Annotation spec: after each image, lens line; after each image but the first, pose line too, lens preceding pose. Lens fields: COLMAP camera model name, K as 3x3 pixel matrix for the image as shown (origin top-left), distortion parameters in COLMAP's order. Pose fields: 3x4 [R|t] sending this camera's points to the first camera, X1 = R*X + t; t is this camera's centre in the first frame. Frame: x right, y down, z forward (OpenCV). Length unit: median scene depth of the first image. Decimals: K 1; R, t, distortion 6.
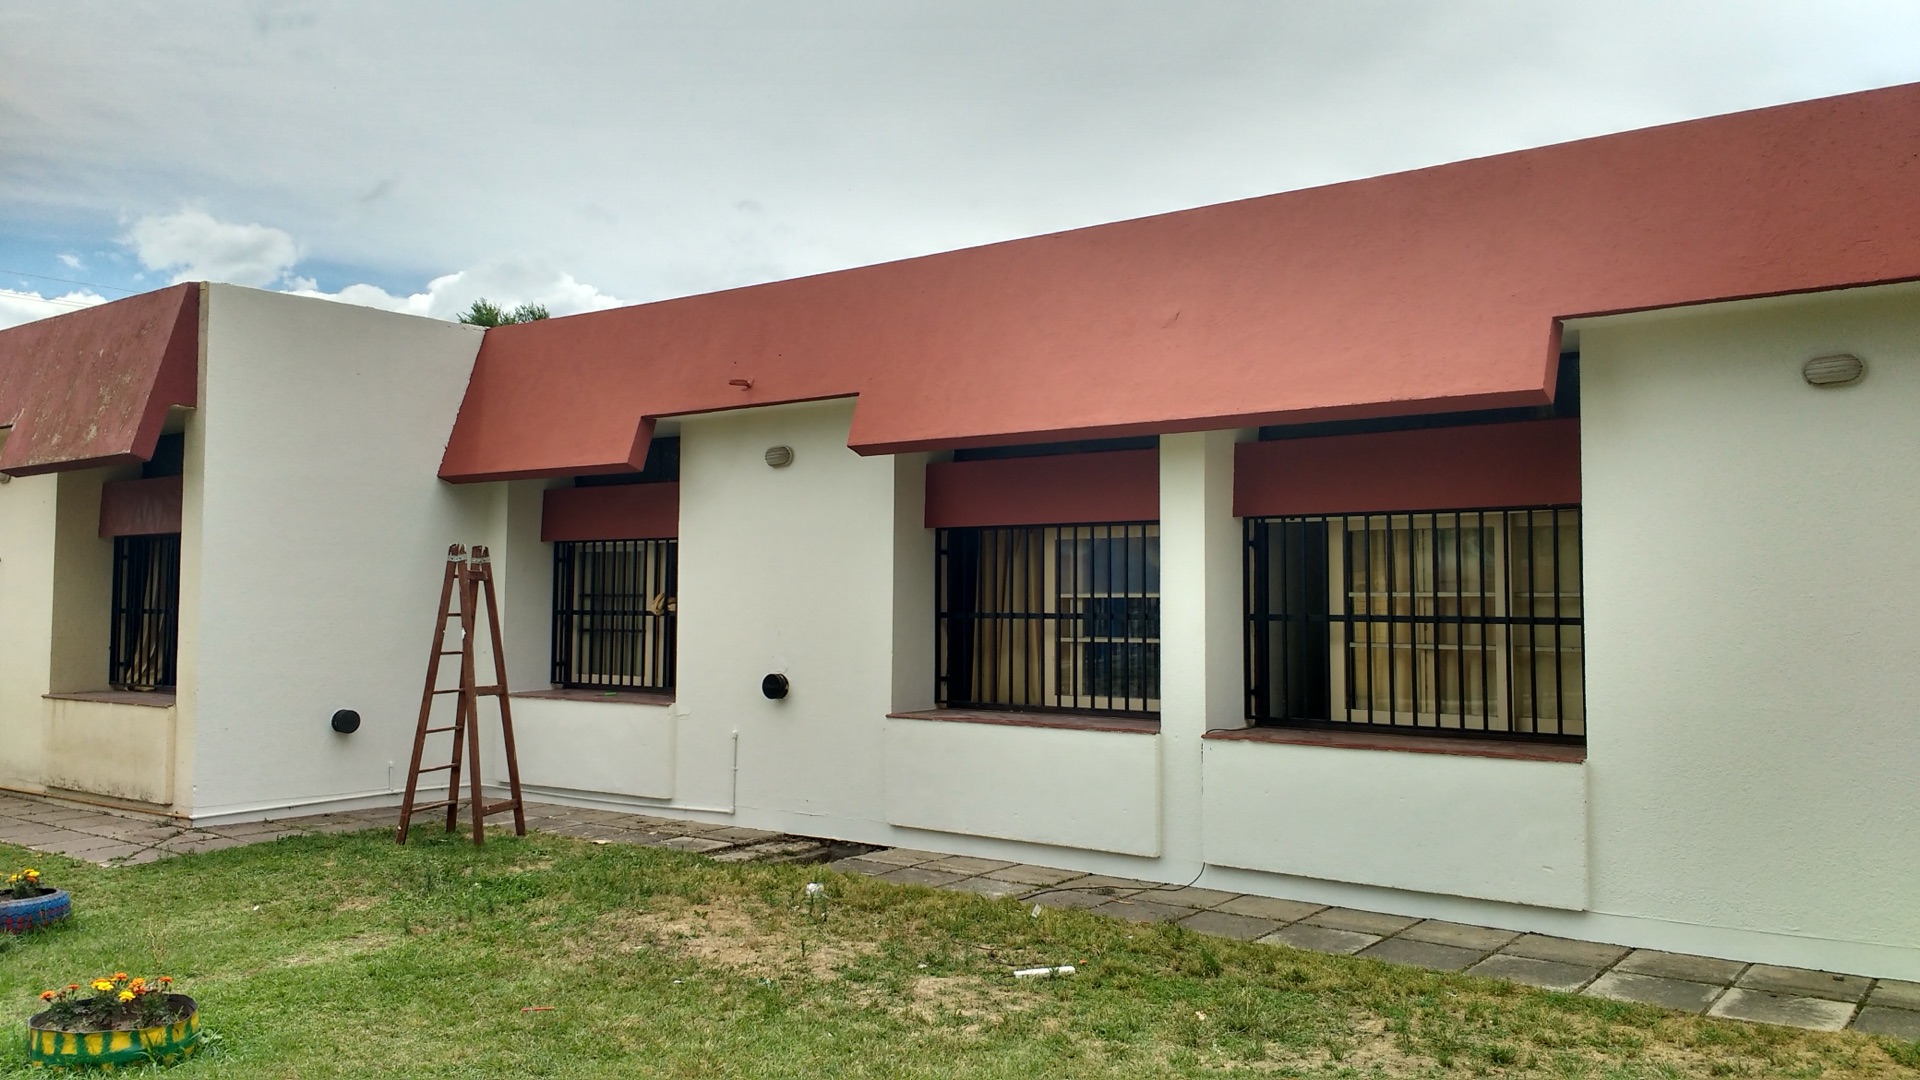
lens RADIAL K [[1509.8, 0, 959.2], [0, 1509.8, 532.5], [0, 0, 1]] dist [0.116697, -0.182217]
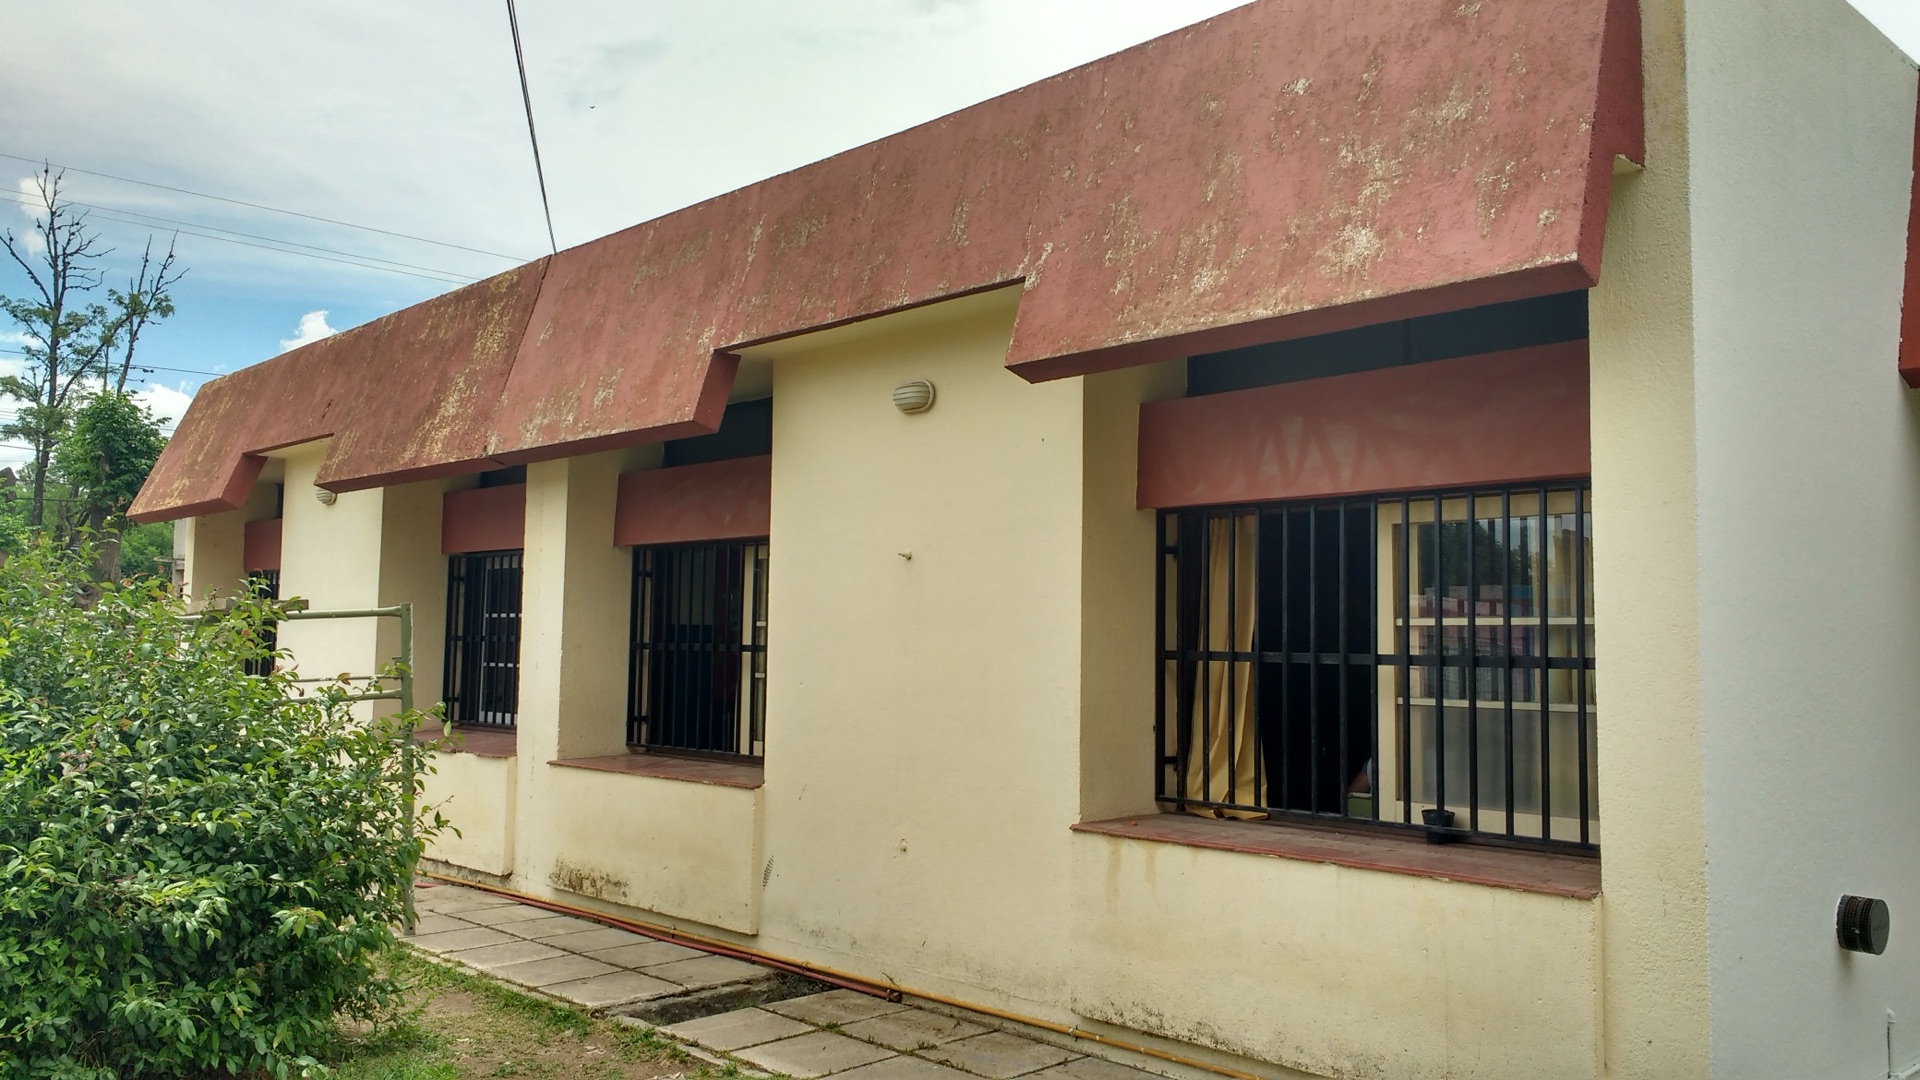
lens RADIAL K [[1509.8, 0, 959.2], [0, 1509.8, 532.5], [0, 0, 1]] dist [0.116697, -0.182217]
pose [[0.986903, -0.002817, -0.161288, -0.589195], [-0.001574, 0.999632, -0.027088, 0.026902], [0.161305, 0.026987, 0.986536, 0.546605]]
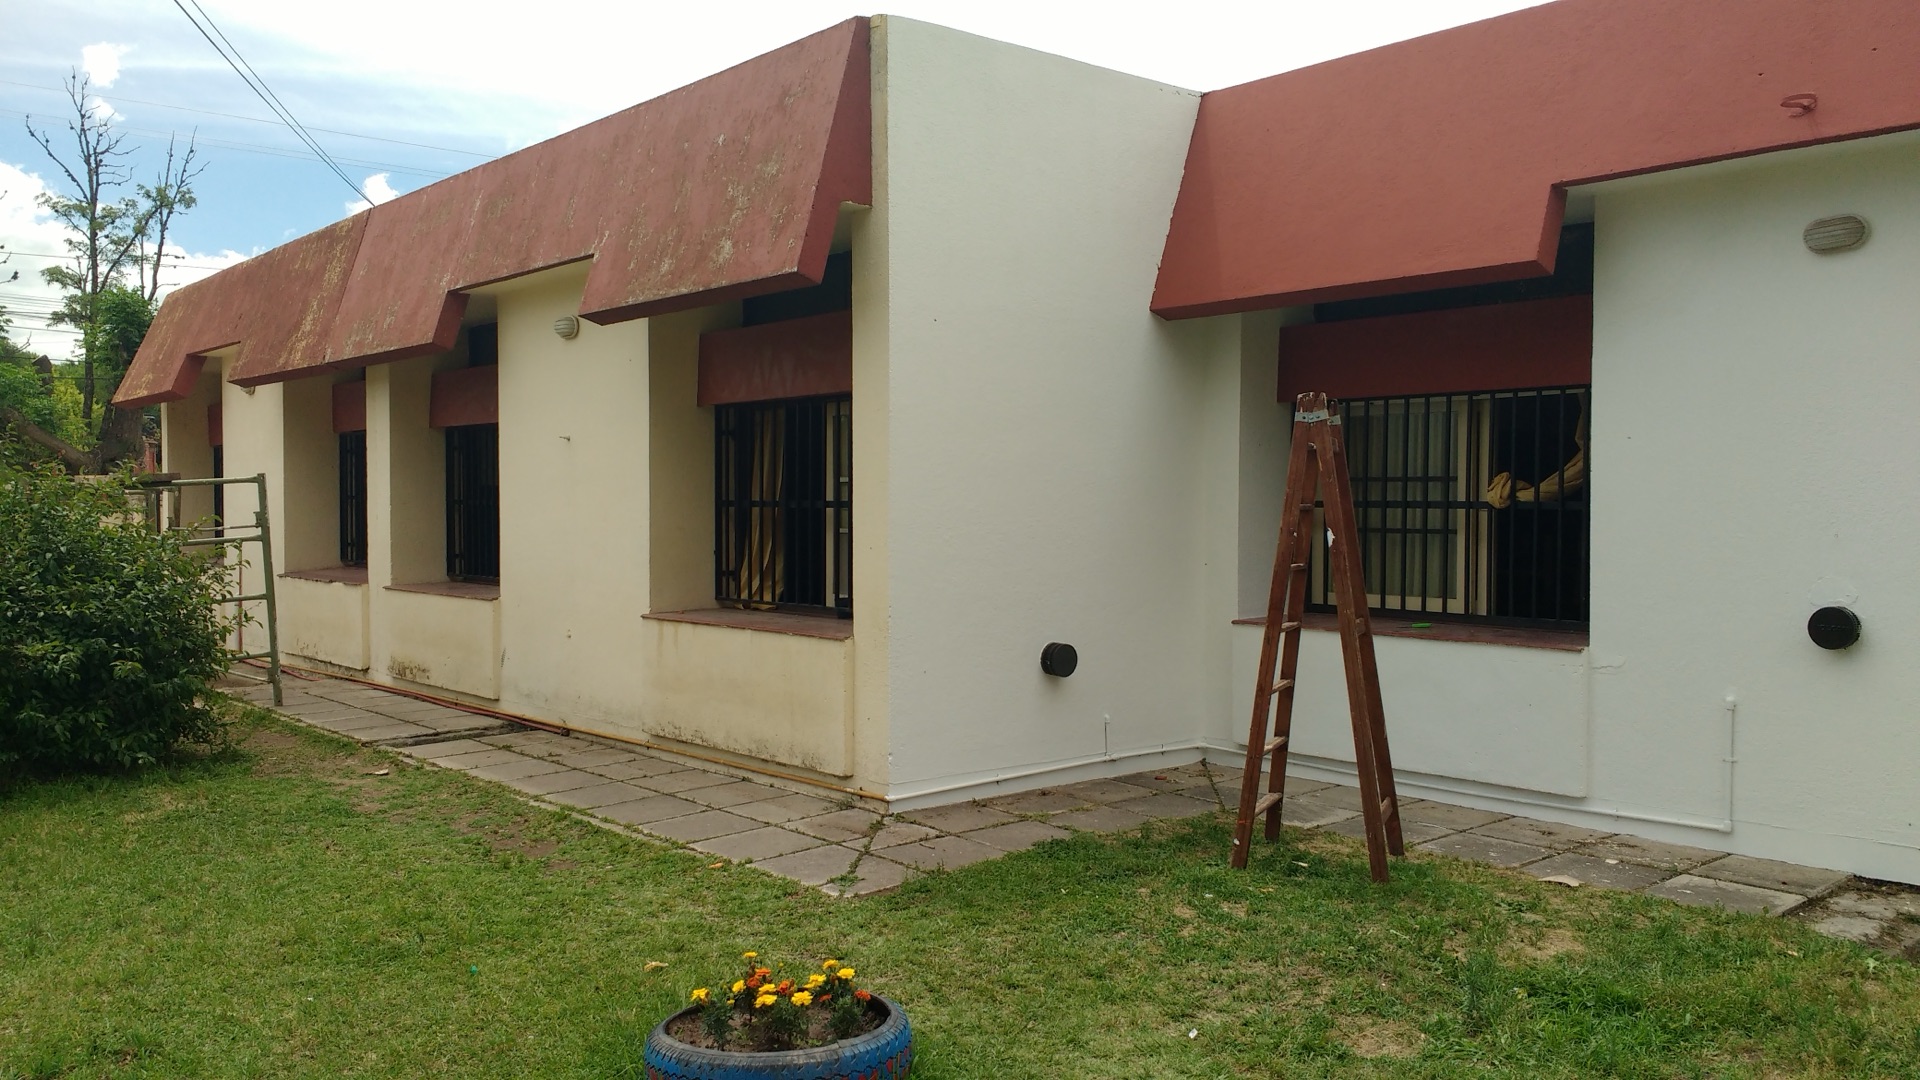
lens RADIAL K [[1509.8, 0, 959.2], [0, 1509.8, 532.5], [0, 0, 1]] dist [0.116697, -0.182217]
pose [[0.978012, -0.000739, -0.208548, -0.305951], [0.015718, 0.997411, 0.070176, 0.016294], [0.207956, -0.071910, 0.975491, 0.325899]]
